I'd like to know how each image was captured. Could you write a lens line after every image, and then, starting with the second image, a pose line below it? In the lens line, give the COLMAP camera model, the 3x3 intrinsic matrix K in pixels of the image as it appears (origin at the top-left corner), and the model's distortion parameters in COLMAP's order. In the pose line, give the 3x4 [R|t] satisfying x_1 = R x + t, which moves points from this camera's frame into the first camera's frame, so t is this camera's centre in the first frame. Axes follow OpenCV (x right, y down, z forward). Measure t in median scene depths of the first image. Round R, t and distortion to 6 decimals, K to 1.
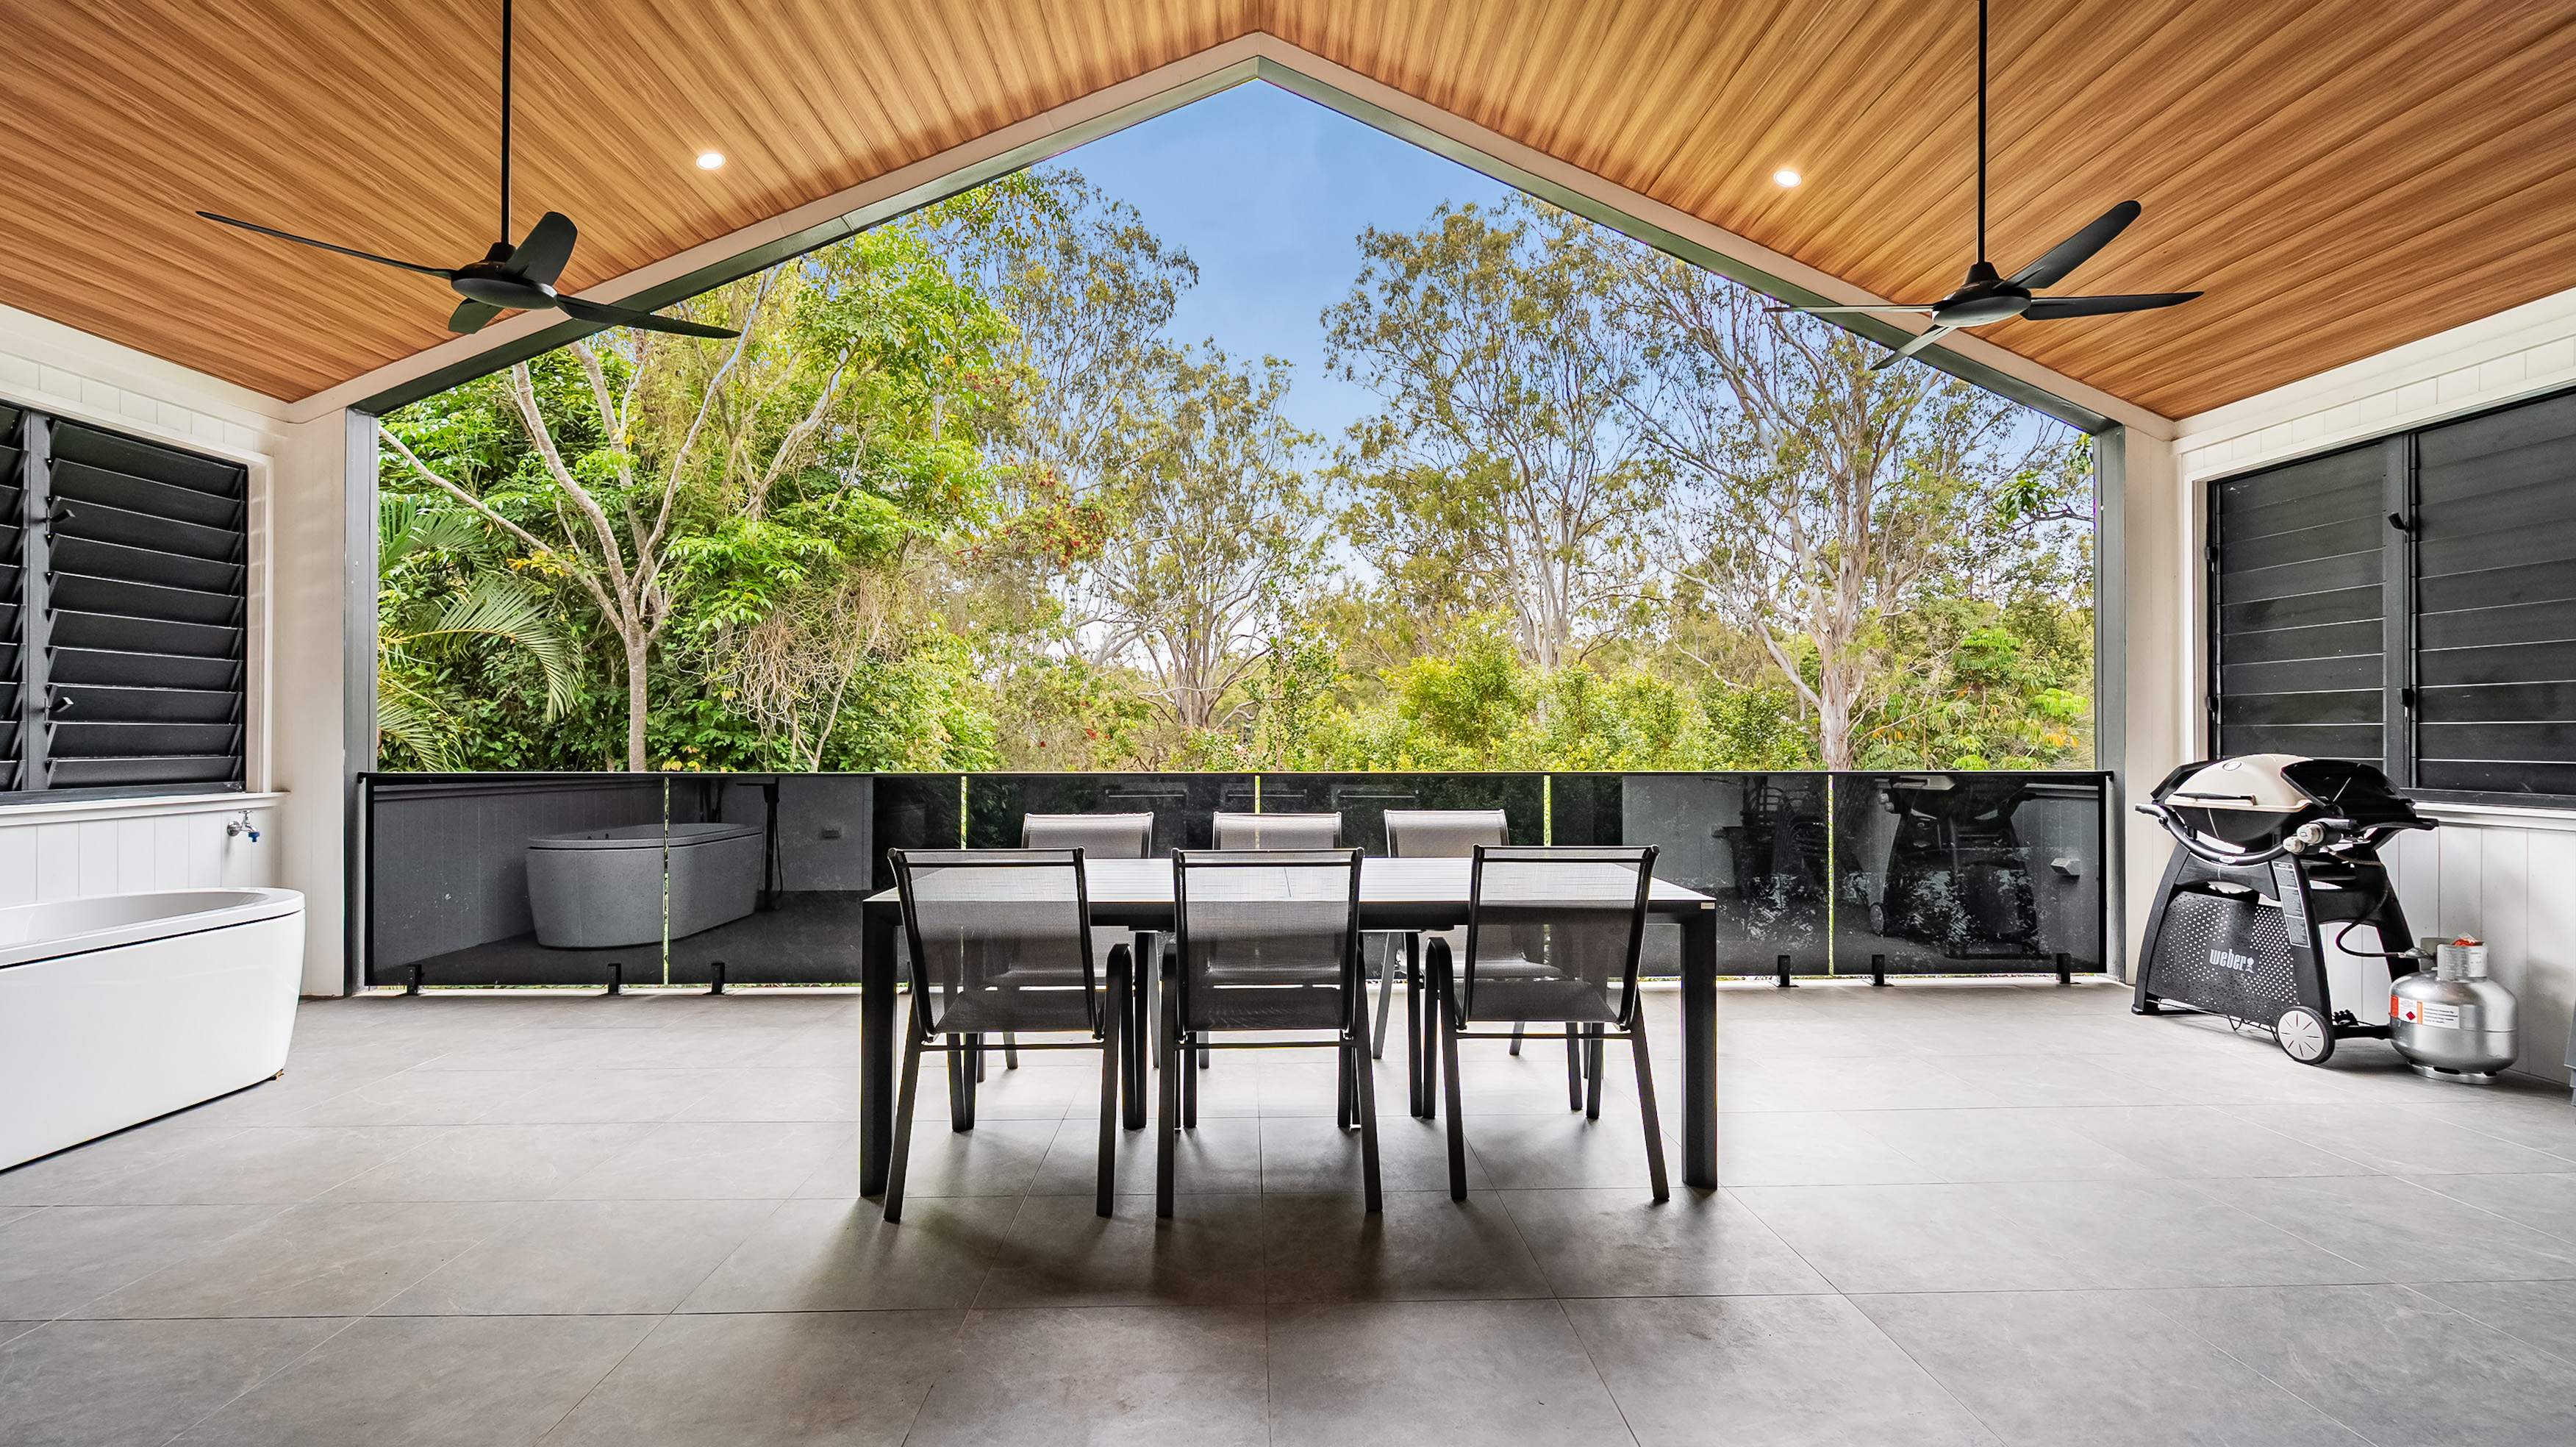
lens RADIAL K [[1182.2, 0, 1288.0], [0, 1182.2, 723.5], [0, 0, 1]] dist [0.003935, 0.001020]
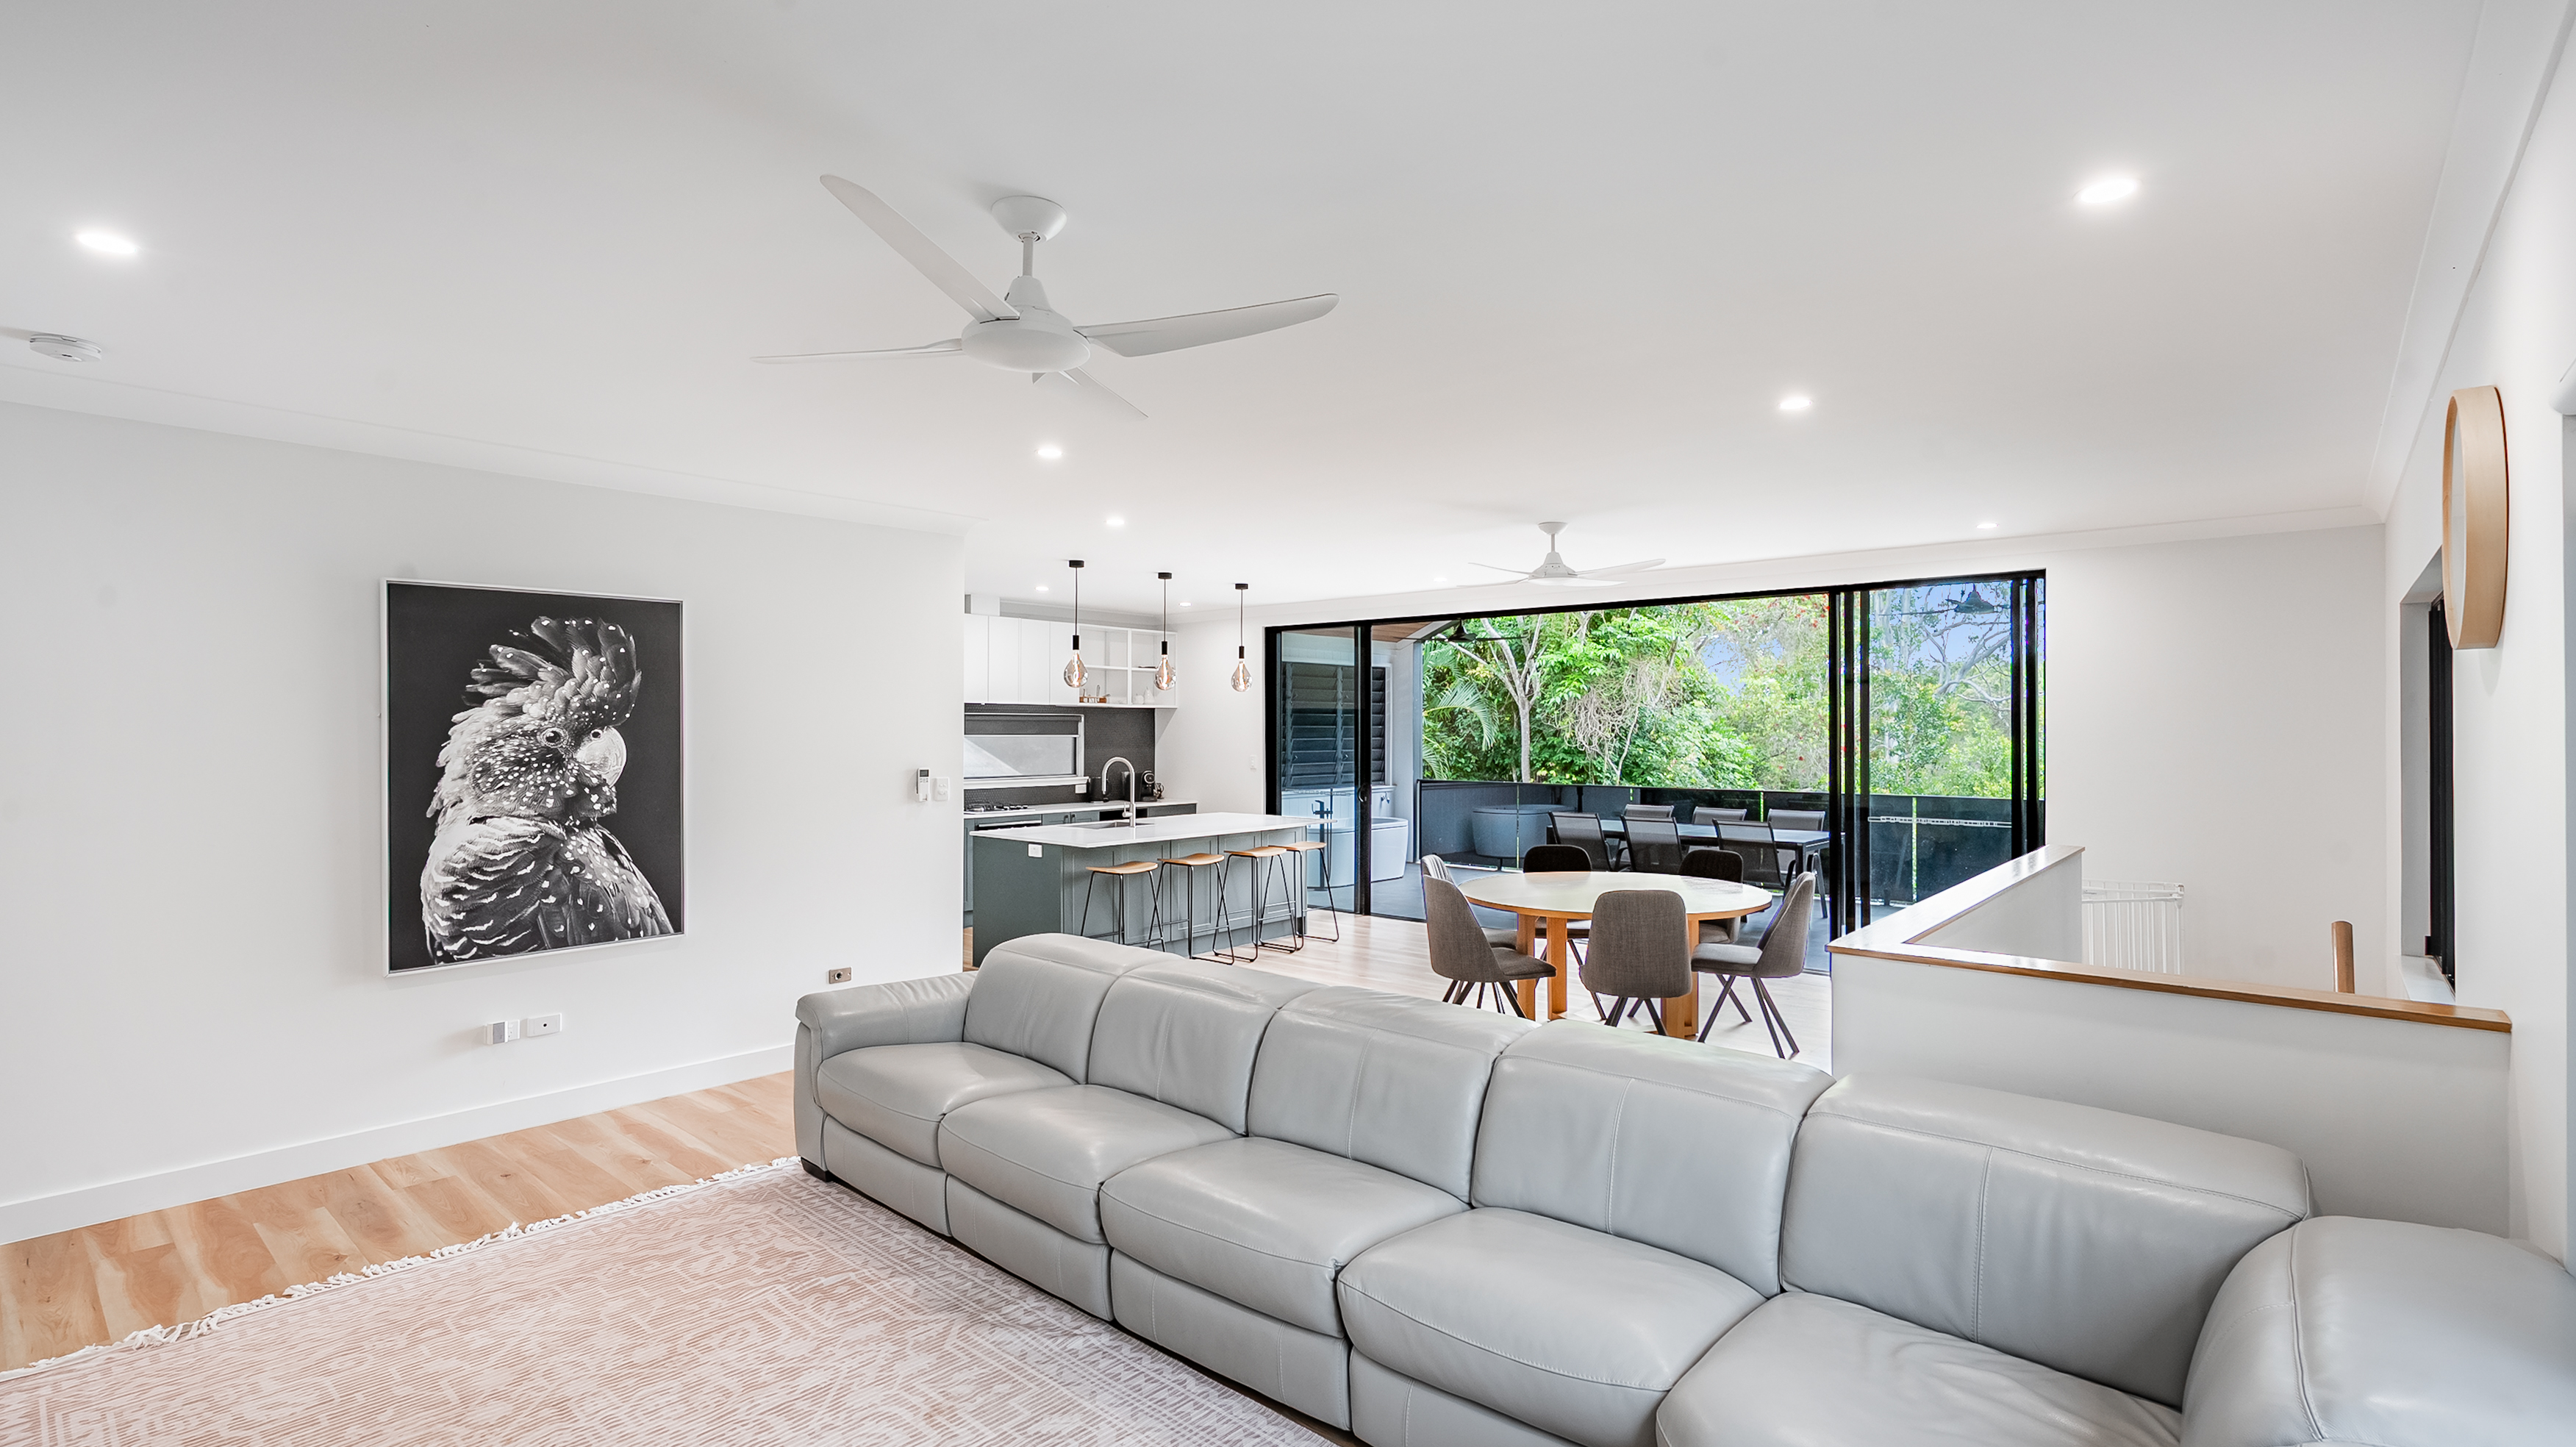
lens RADIAL K [[1182.2, 0, 1288.0], [0, 1182.2, 723.5], [0, 0, 1]] dist [0.003935, 0.001020]
pose [[0.736222, -0.000166, -0.676740, 0.460308], [0.003707, 0.999986, 0.003788, -0.052743], [0.676730, -0.005298, 0.736212, -0.659433]]
